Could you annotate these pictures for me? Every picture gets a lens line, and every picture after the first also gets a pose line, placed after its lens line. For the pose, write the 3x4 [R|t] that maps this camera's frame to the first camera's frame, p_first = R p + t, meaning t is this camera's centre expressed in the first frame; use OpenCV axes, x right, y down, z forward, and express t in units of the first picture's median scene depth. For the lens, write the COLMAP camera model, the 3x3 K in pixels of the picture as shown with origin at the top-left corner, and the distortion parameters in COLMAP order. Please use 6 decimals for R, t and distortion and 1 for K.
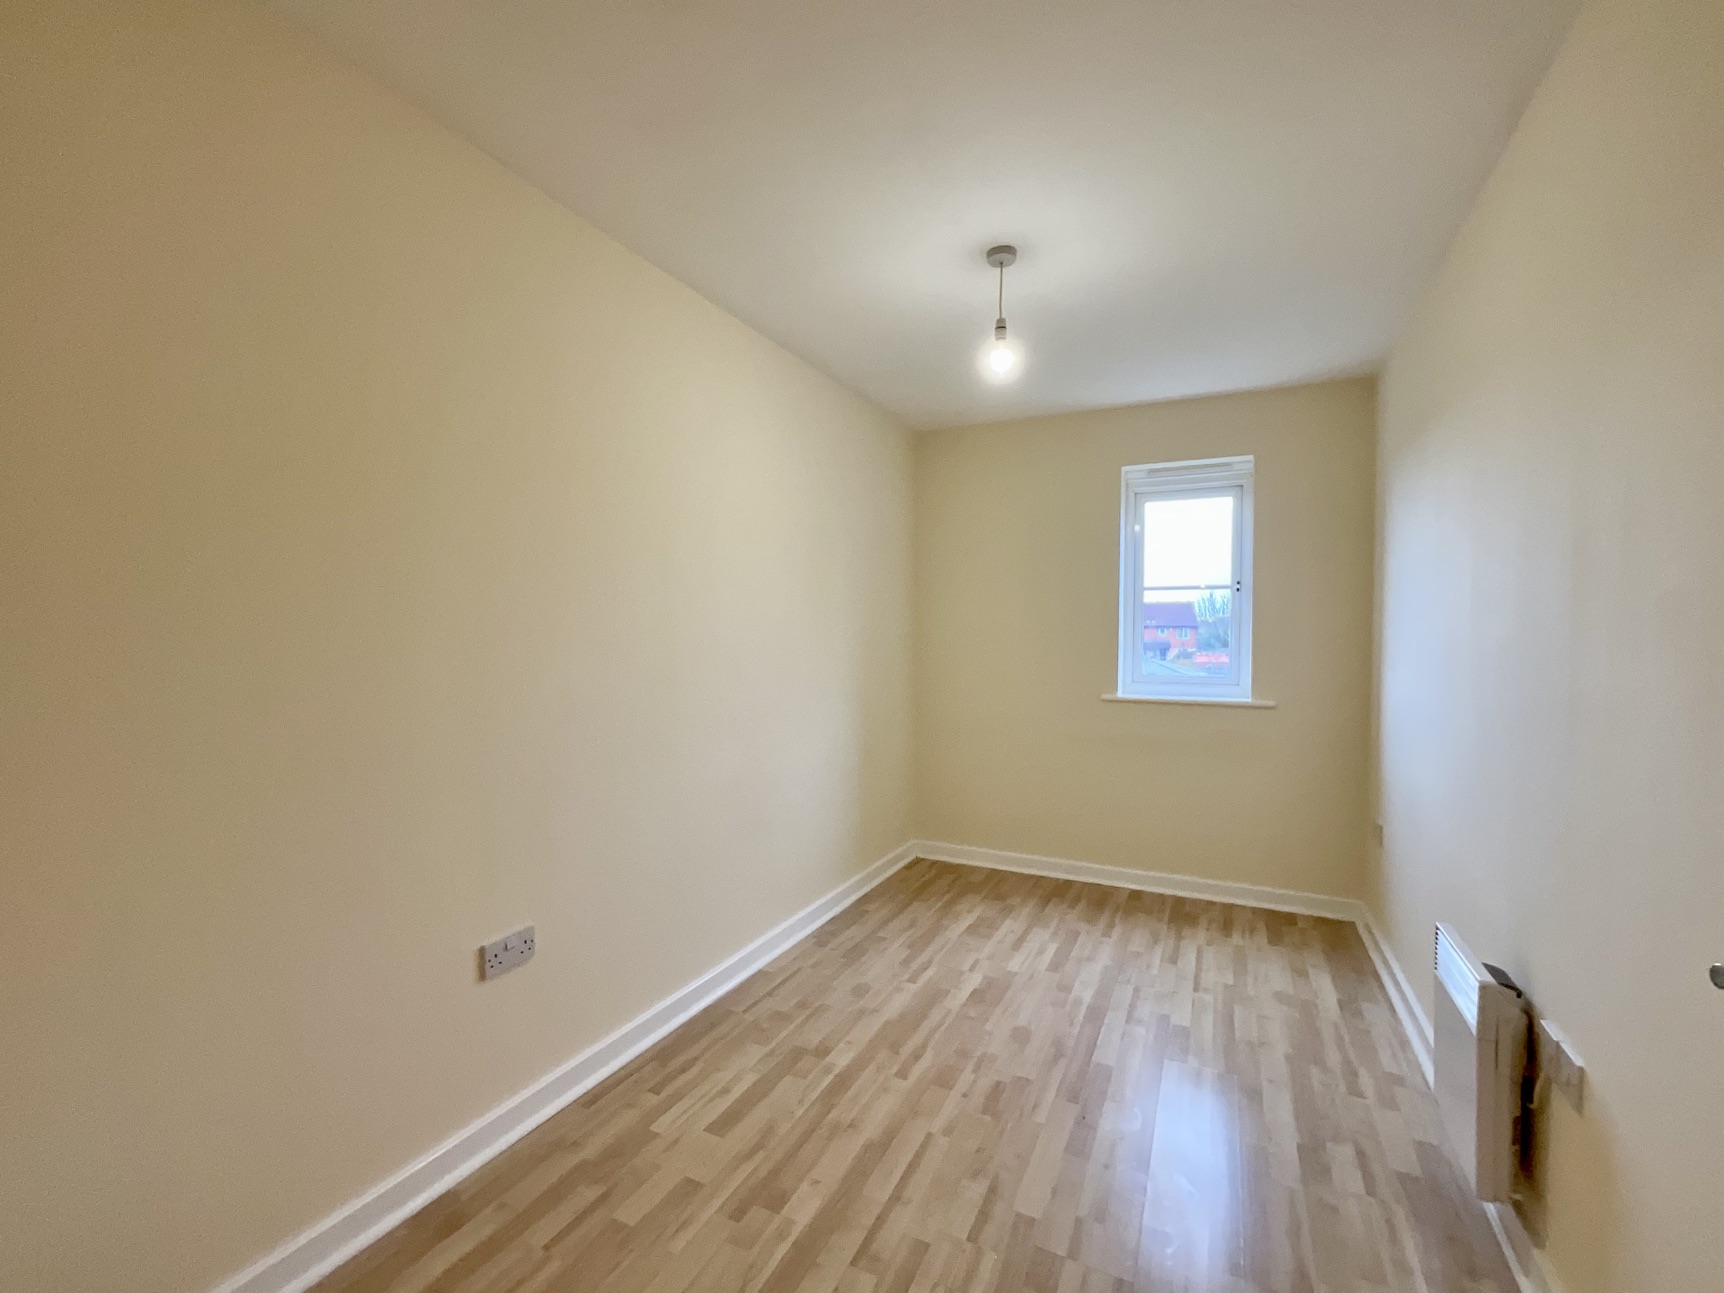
lens RADIAL K [[697.4, 0, 851.3], [0, 697.4, 649.6], [0, 0, 1]] dist [-0.001479, 0.002928]
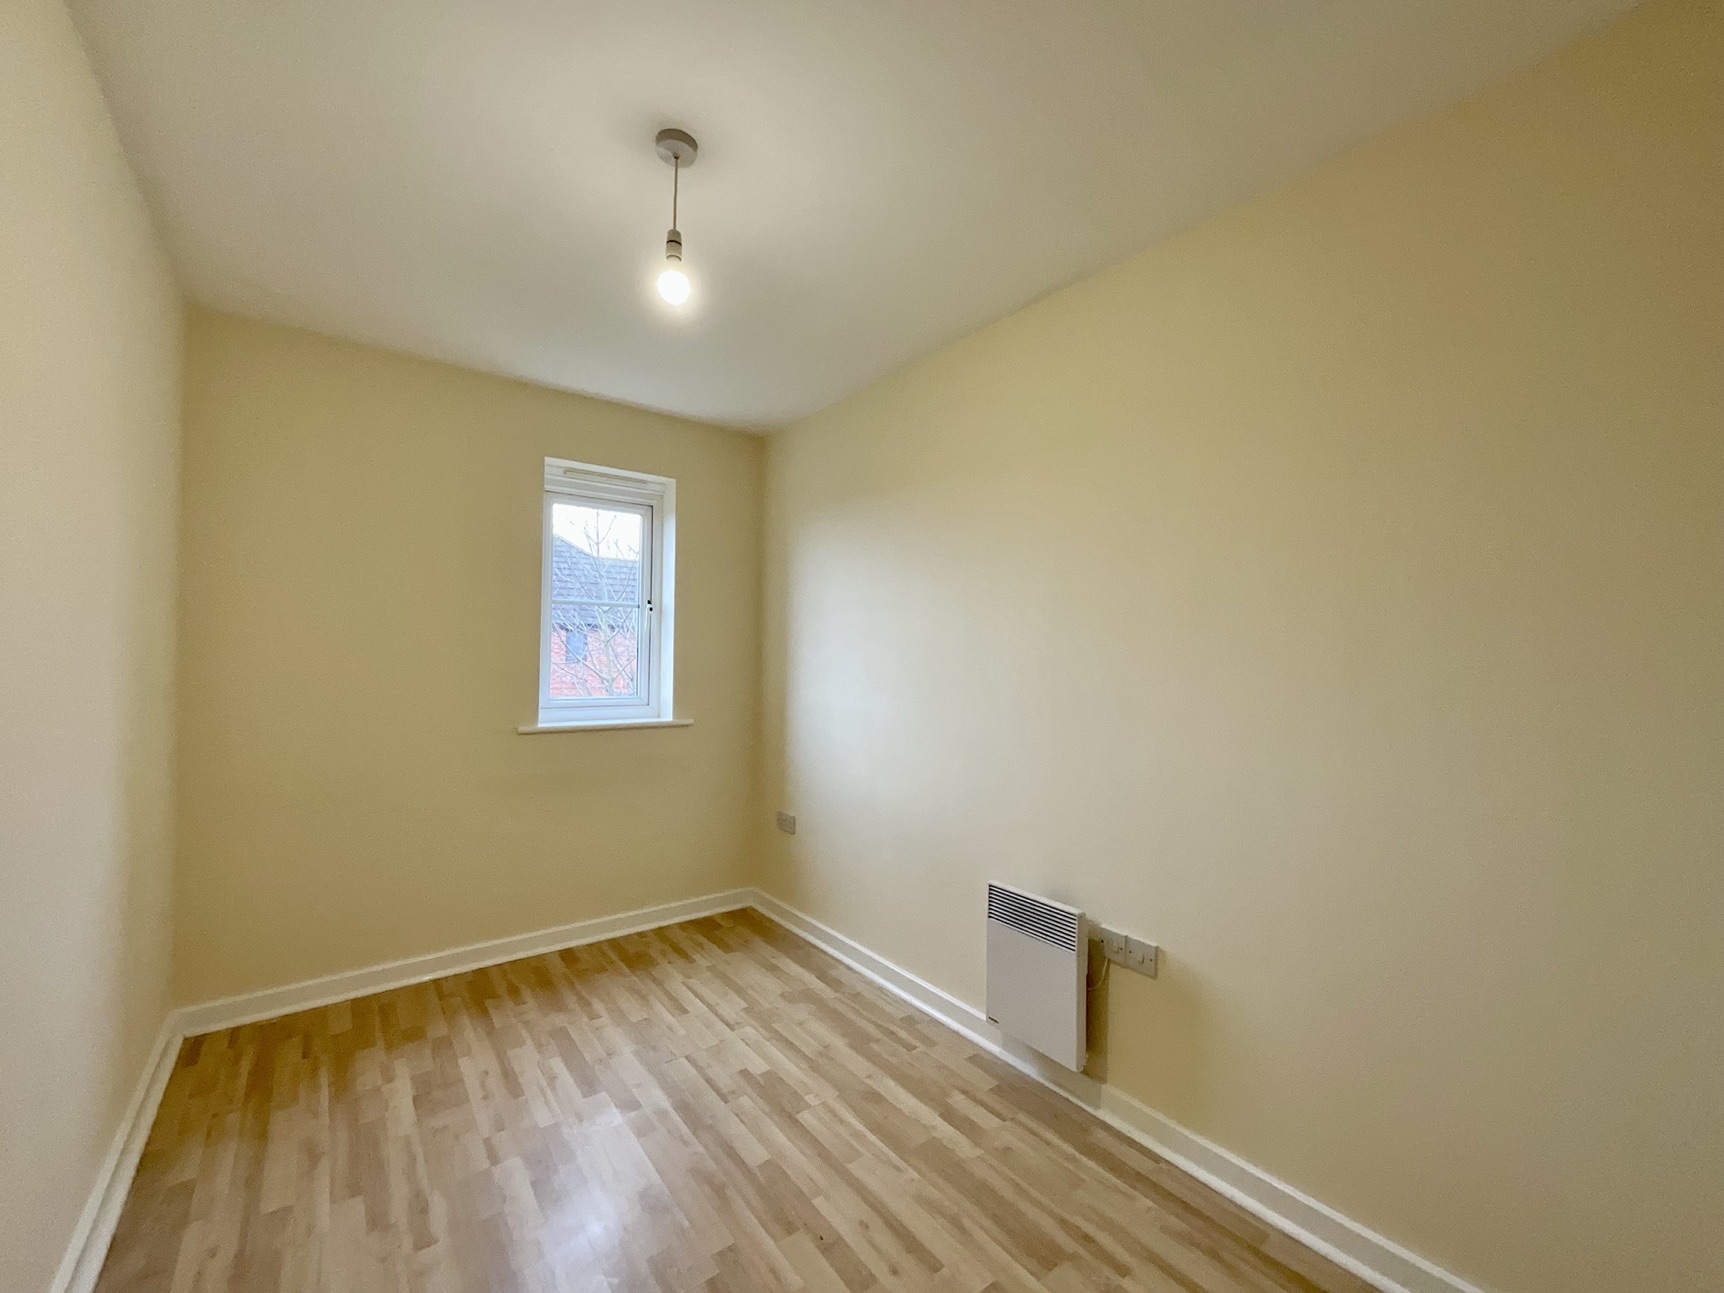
lens RADIAL K [[697.4, 0, 851.3], [0, 697.4, 649.6], [0, 0, 1]] dist [-0.001479, 0.002928]
pose [[0.455673, 0.009468, 0.890097, -0.233563], [0.007748, 0.999863, -0.014602, -0.013305], [-0.890114, 0.013551, 0.455537, 0.335072]]
